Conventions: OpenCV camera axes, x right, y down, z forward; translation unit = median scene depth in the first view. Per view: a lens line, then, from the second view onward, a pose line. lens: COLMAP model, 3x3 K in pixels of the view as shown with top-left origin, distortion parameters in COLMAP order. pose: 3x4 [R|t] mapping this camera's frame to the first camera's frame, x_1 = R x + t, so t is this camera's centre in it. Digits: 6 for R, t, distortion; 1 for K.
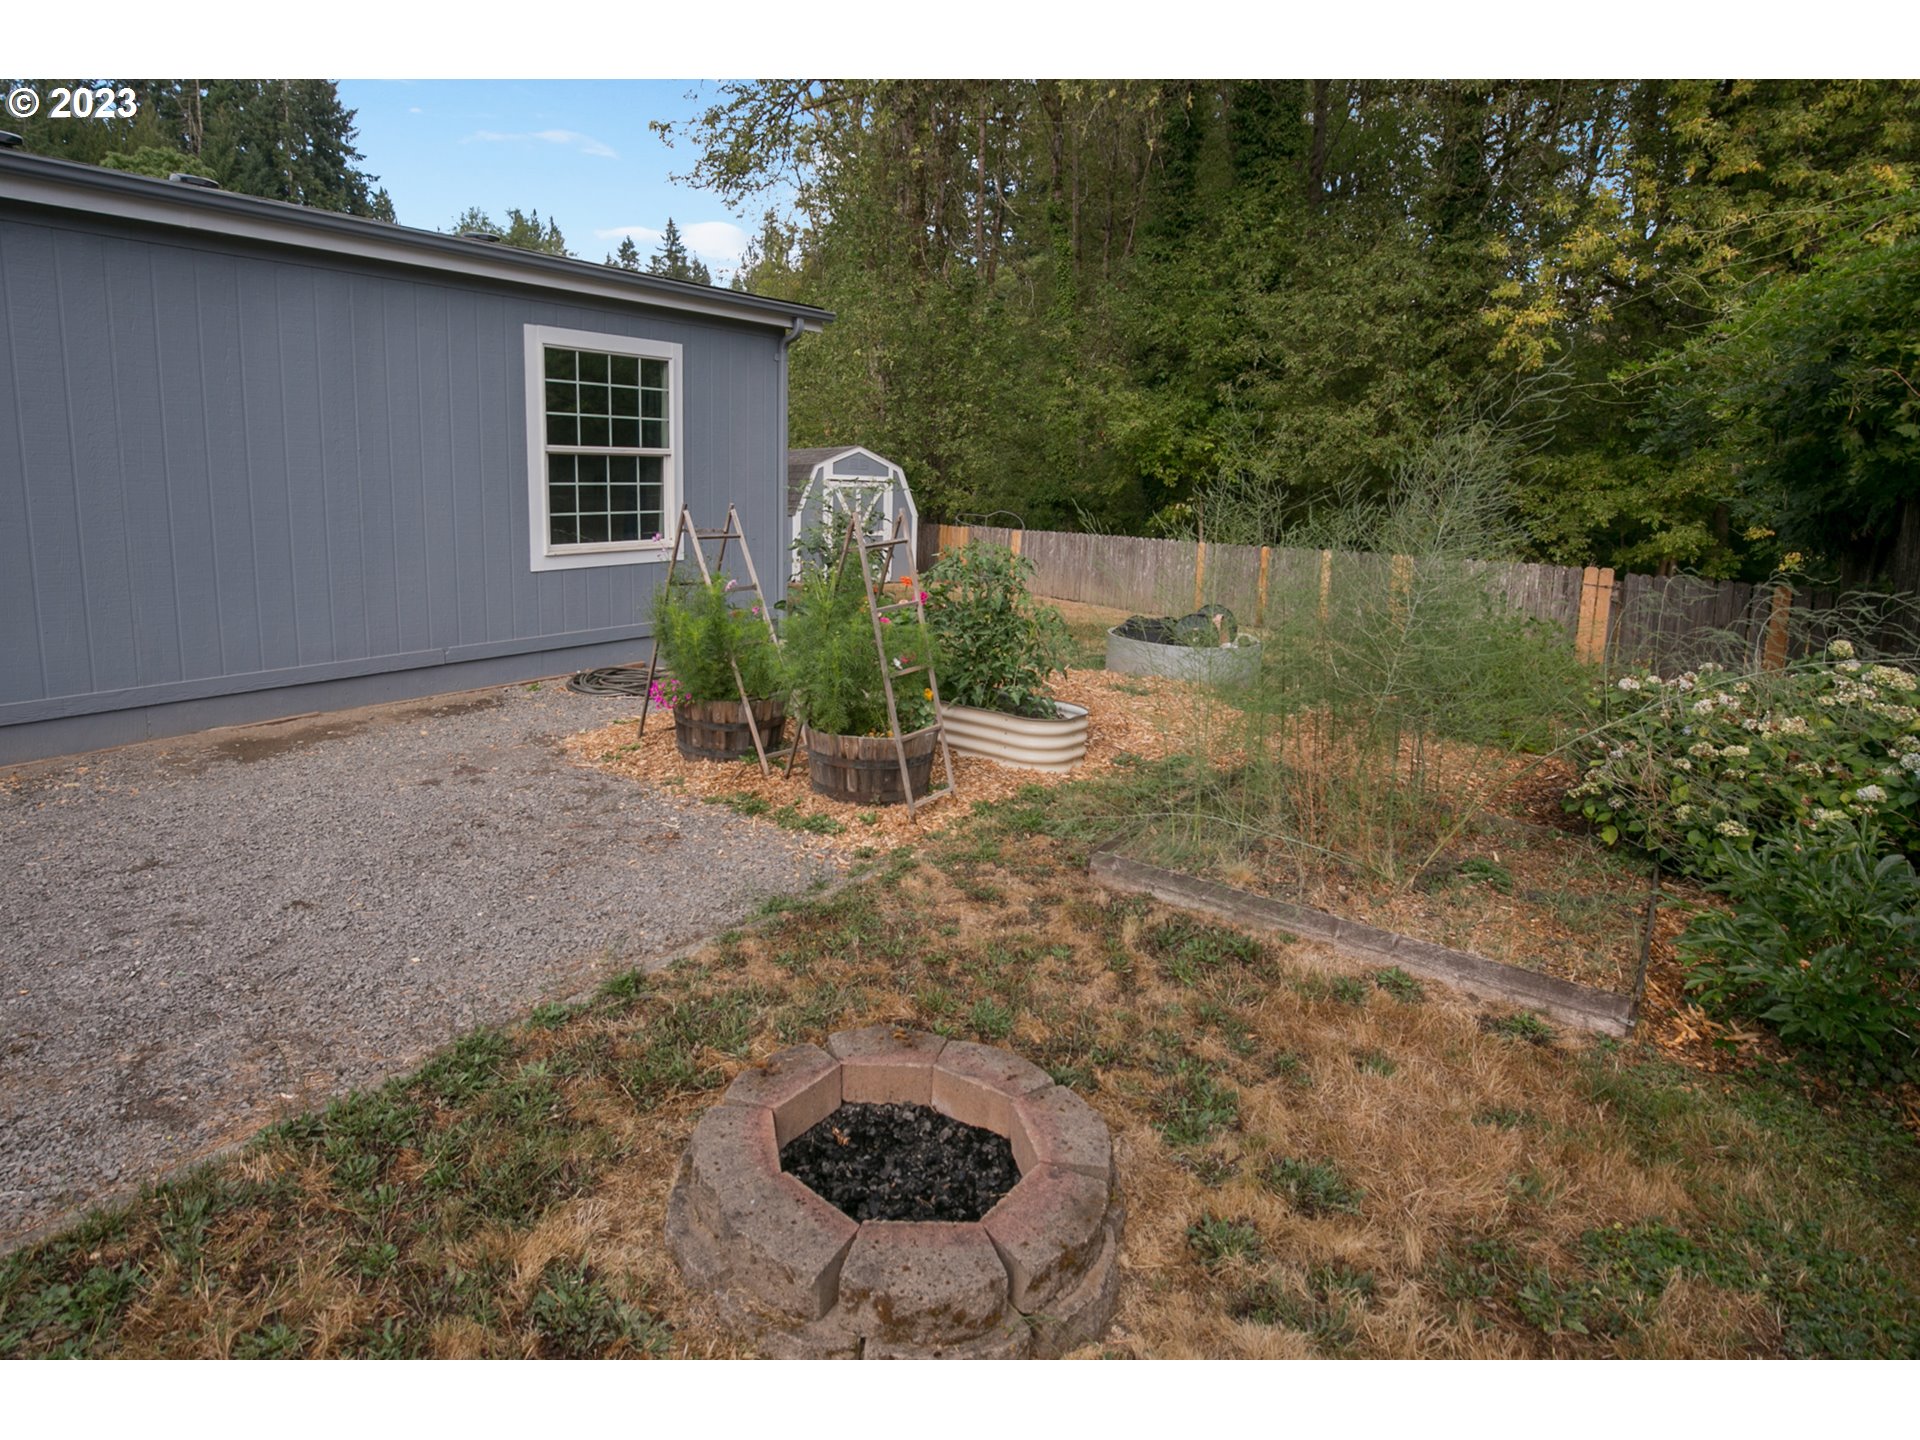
lens RADIAL K [[1069.5, 0, 960.2], [0, 1069.5, 639.4], [0, 0, 1]] dist [-0.028358, -0.000580]
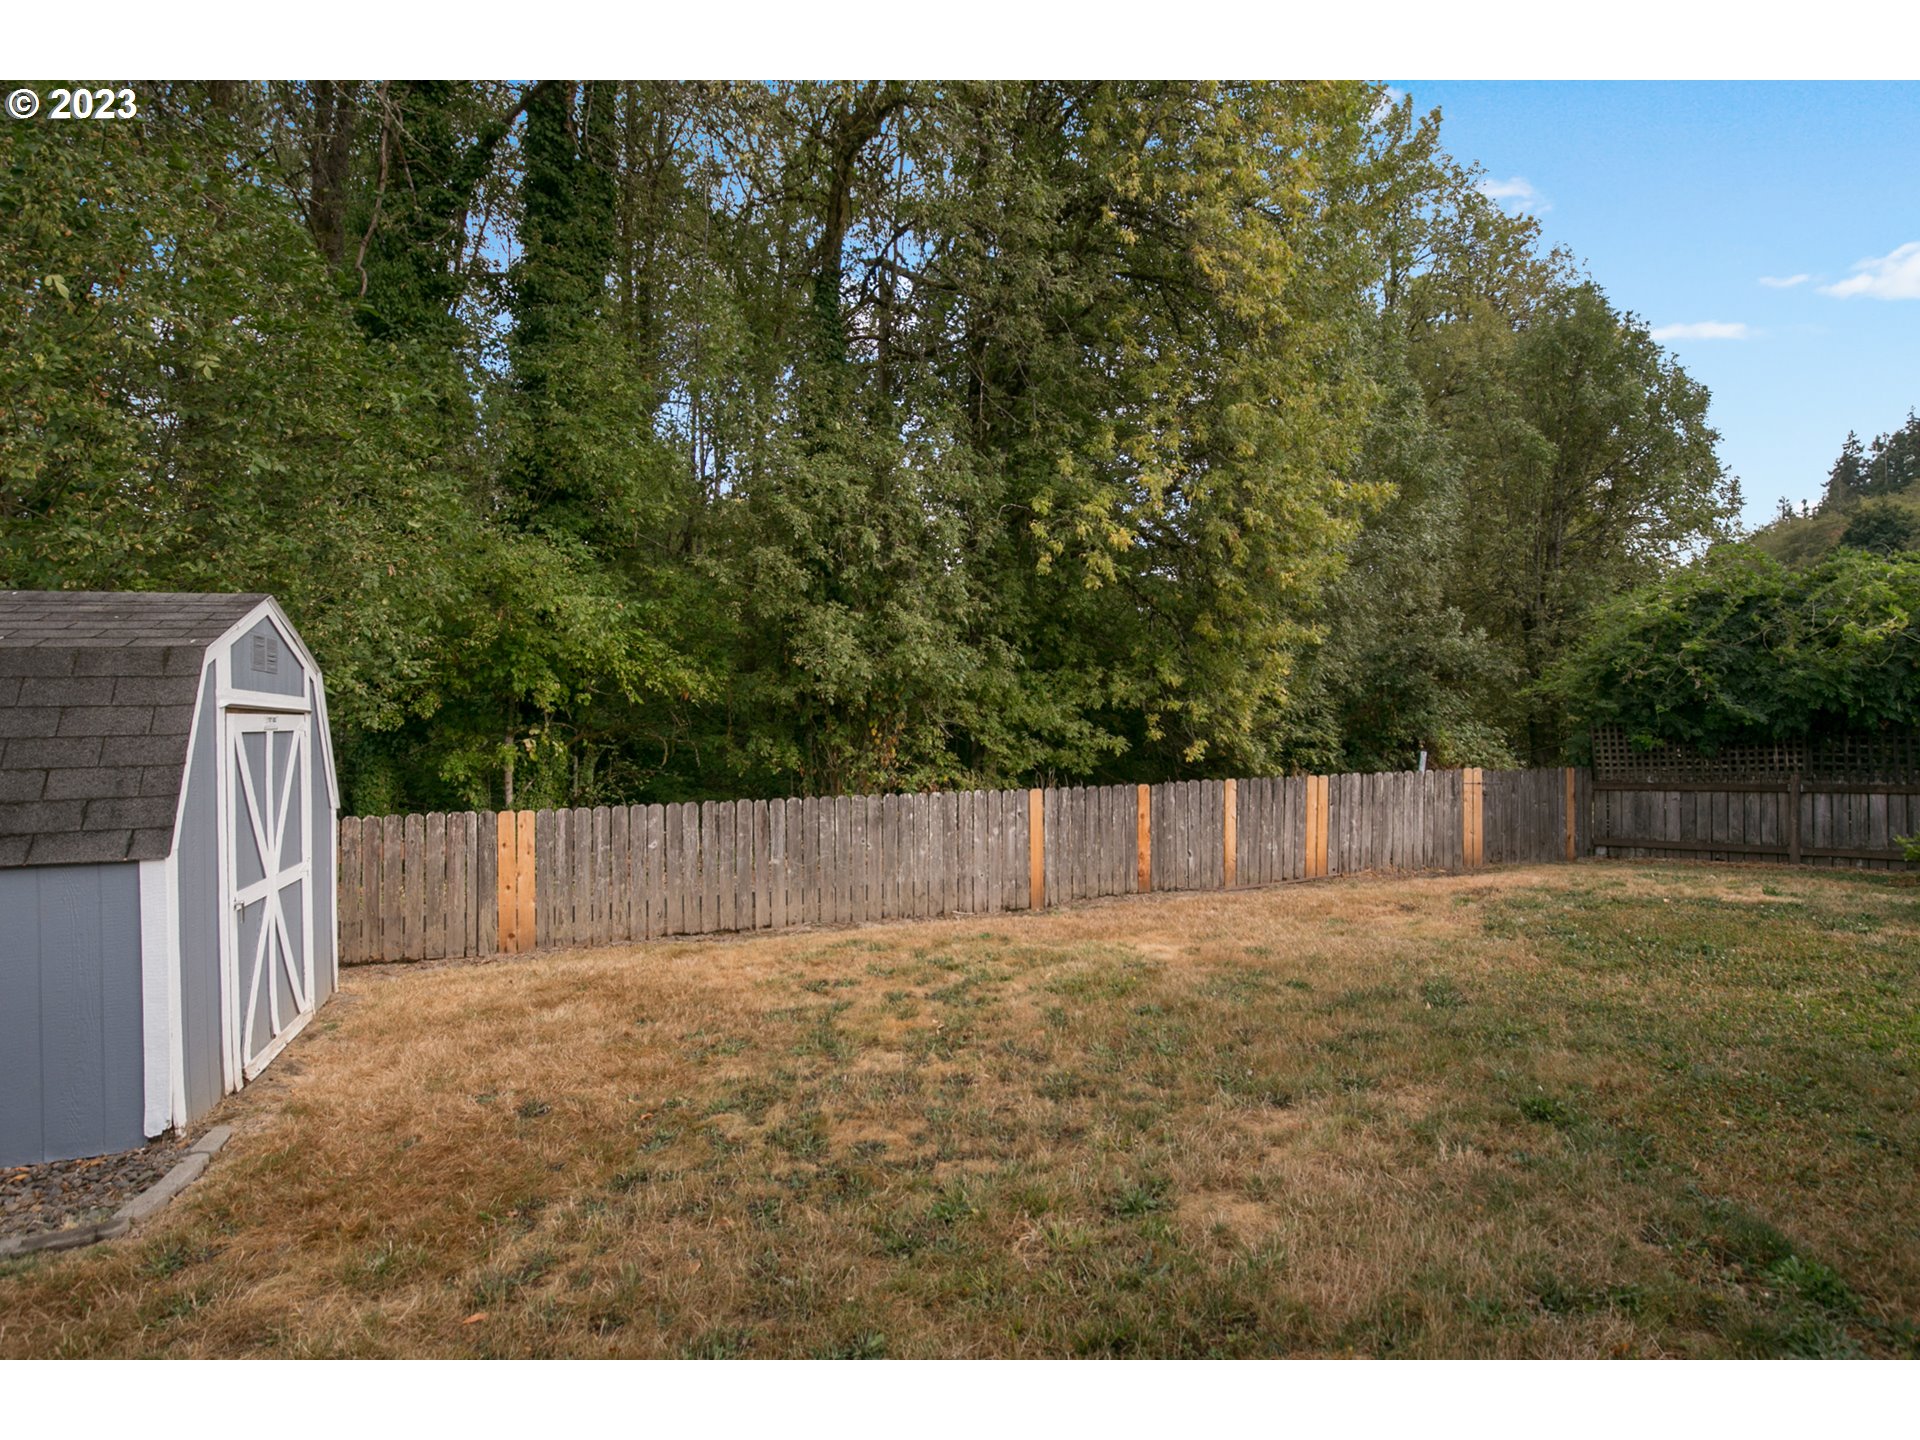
lens RADIAL K [[899.1, 0, 1005.8], [0, 899.1, 724.8], [0, 0, 1]] dist [-0.030750, 0.000448]
pose [[0.249379, -0.037470, 0.967681, -0.273121], [0.150869, 0.988554, -0.000602, -0.112348], [-0.956582, 0.146143, 0.252177, 0.730420]]
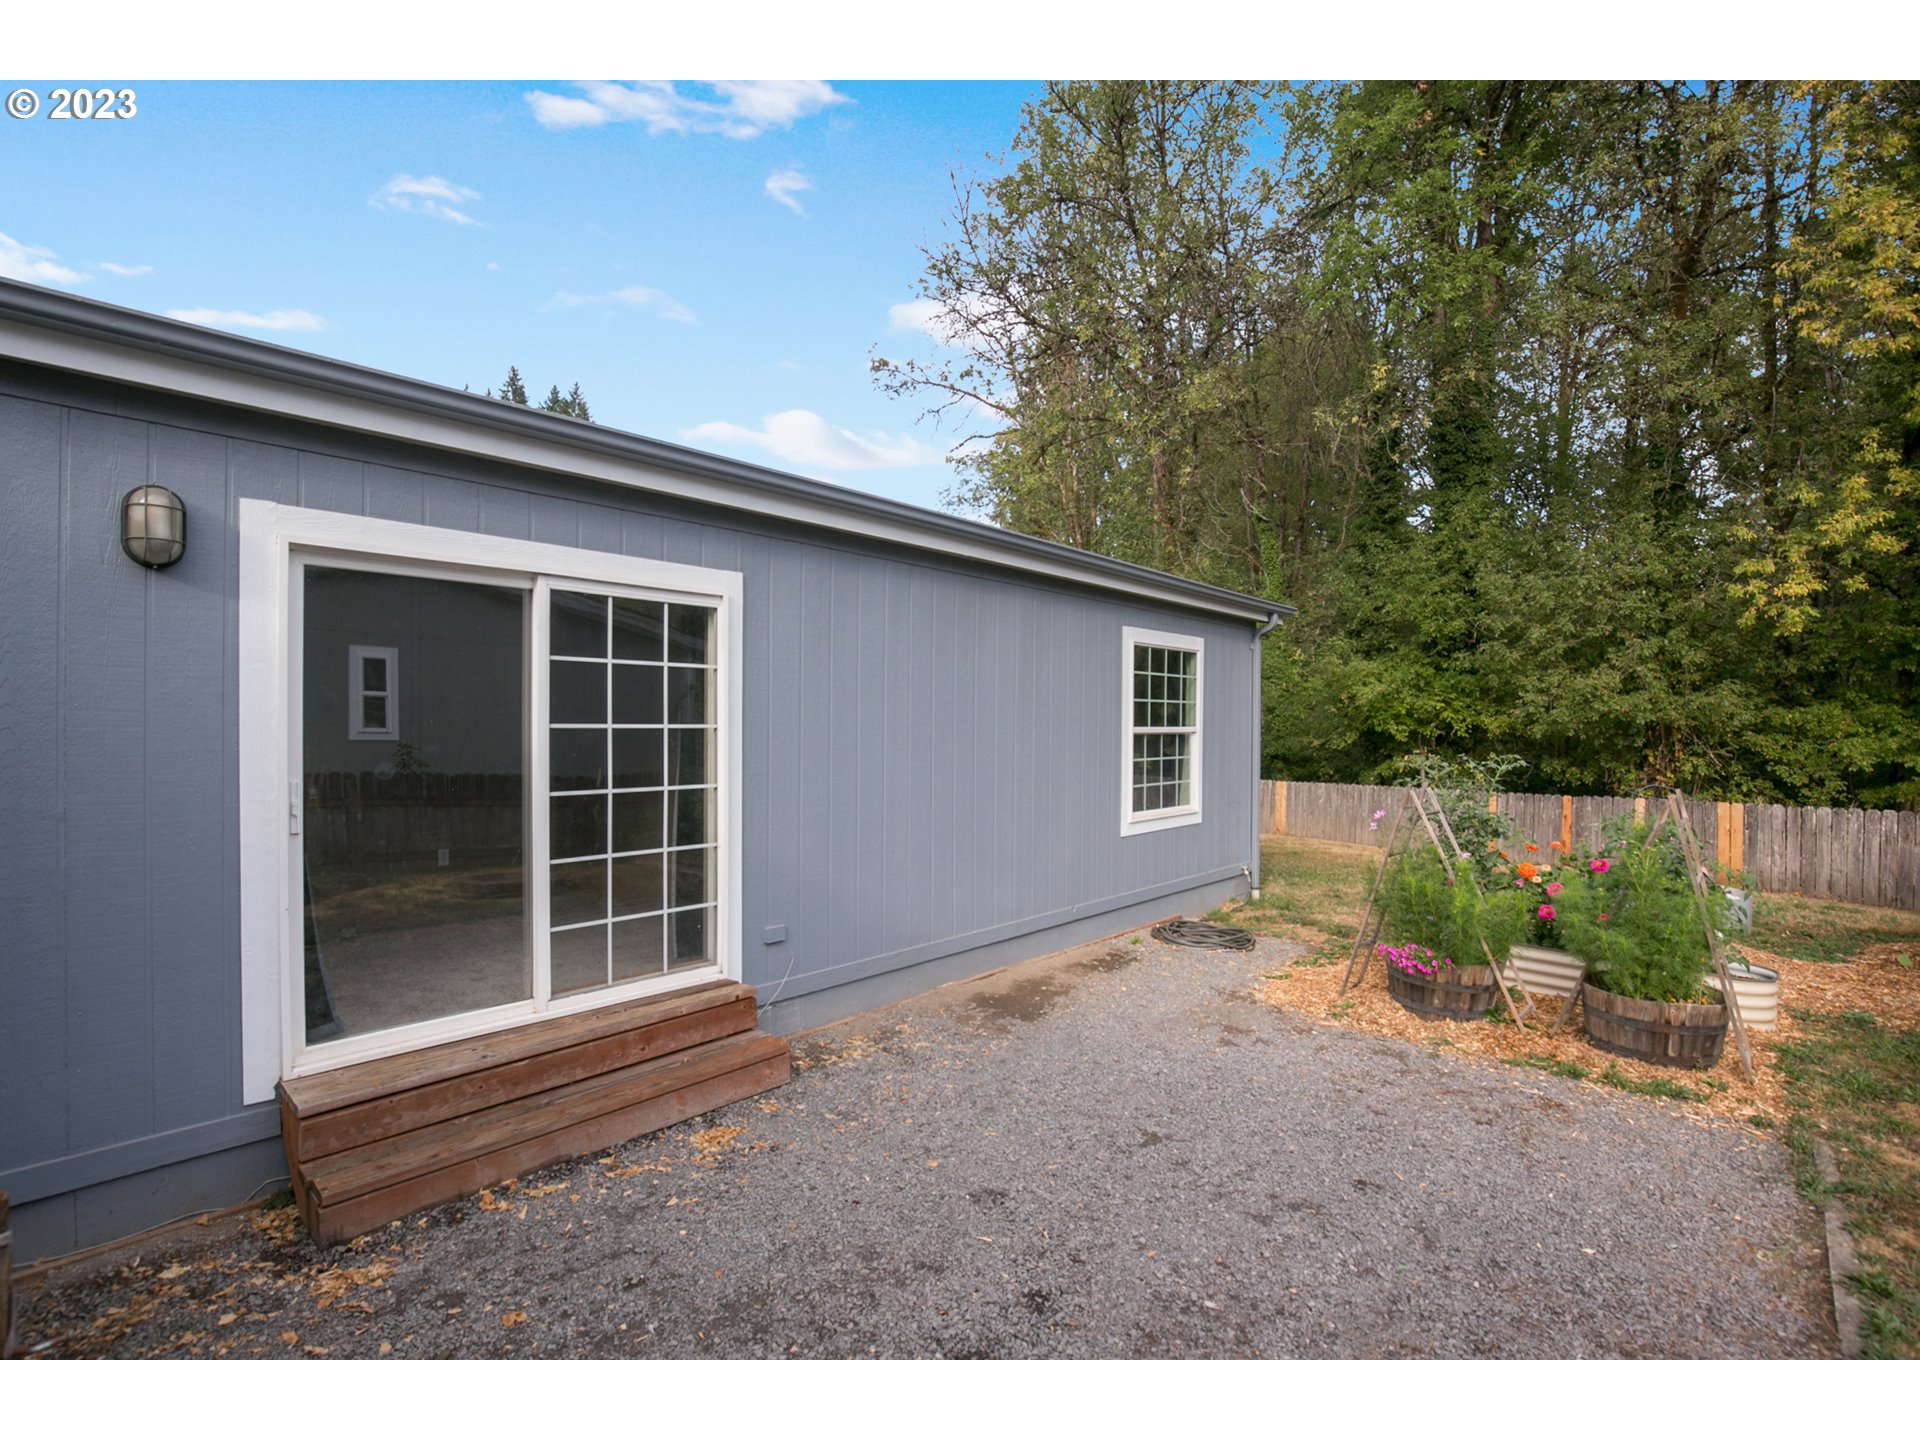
lens RADIAL K [[904.3, 0, 970.9], [0, 904.3, 725.6], [0, 0, 1]] dist [-0.028446, 0.000339]
pose [[0.995029, -0.019285, -0.097698, -0.191323], [0.003861, 0.987802, -0.155666, -0.012886], [0.099508, 0.154515, 0.982967, 0.005052]]
